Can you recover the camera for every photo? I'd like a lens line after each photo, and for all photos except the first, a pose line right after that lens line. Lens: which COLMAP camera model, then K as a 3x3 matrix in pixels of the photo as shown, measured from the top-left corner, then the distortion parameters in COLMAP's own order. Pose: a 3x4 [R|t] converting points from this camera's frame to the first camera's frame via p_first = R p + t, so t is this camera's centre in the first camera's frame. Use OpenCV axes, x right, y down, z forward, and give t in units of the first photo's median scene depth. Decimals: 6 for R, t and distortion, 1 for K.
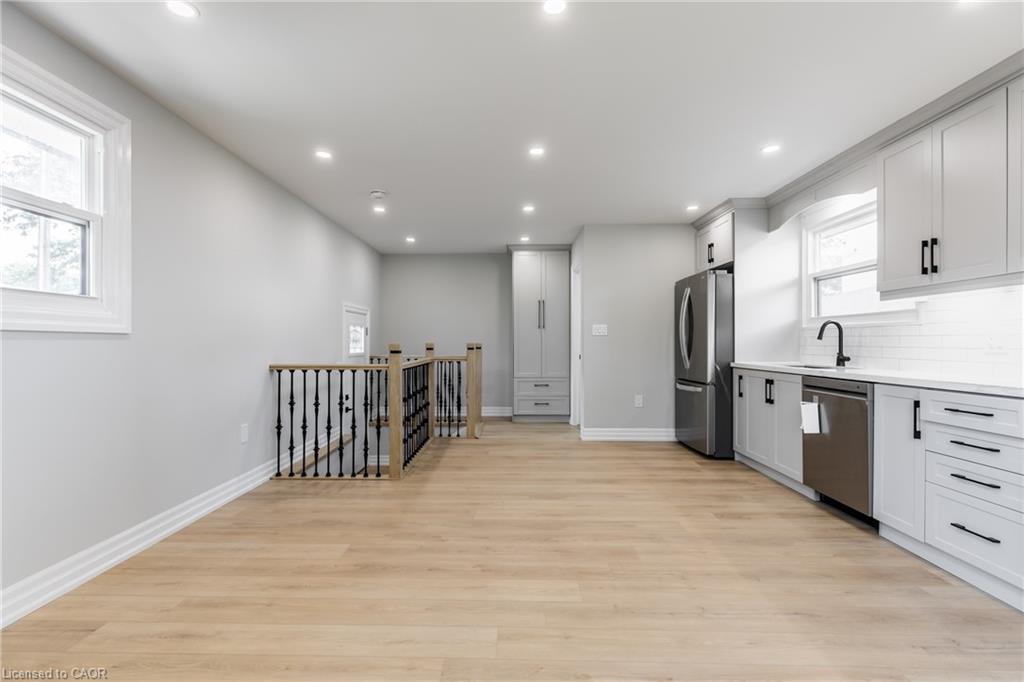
lens RADIAL K [[461.4, 0, 508.0], [0, 461.4, 341.1], [0, 0, 1]] dist [0.012726, -0.002177]
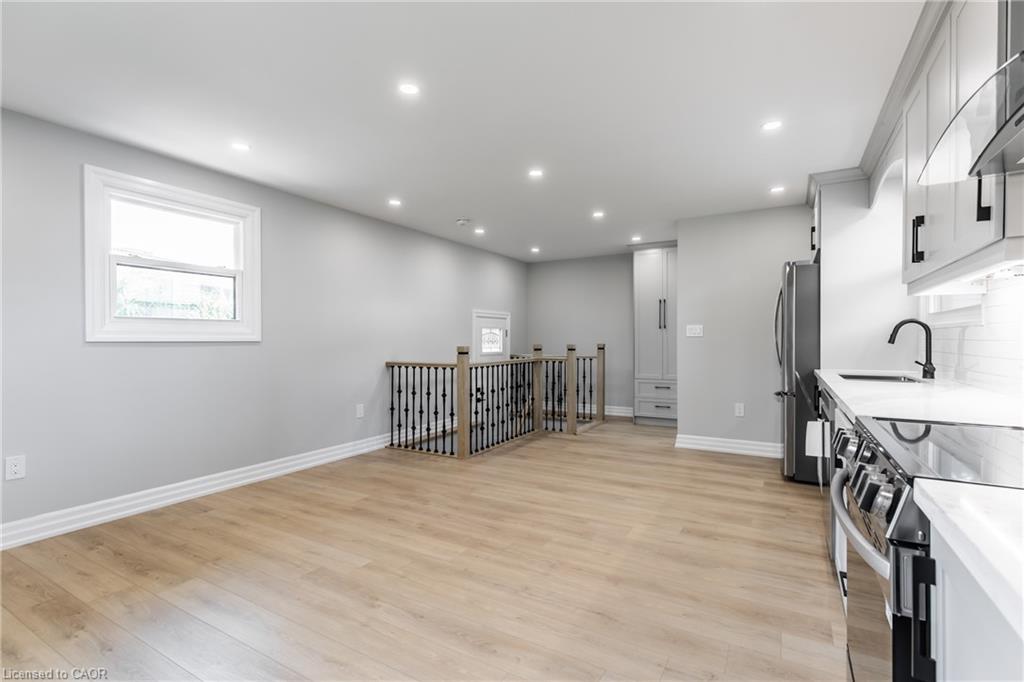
lens RADIAL K [[461.4, 0, 510.6], [0, 461.4, 342.7], [0, 0, 1]] dist [0.012726, -0.002177]
pose [[0.881873, -0.000122, -0.471486, 0.529125], [0.004755, 0.999951, 0.008634, -0.016580], [0.471462, -0.009856, 0.881831, -0.001066]]
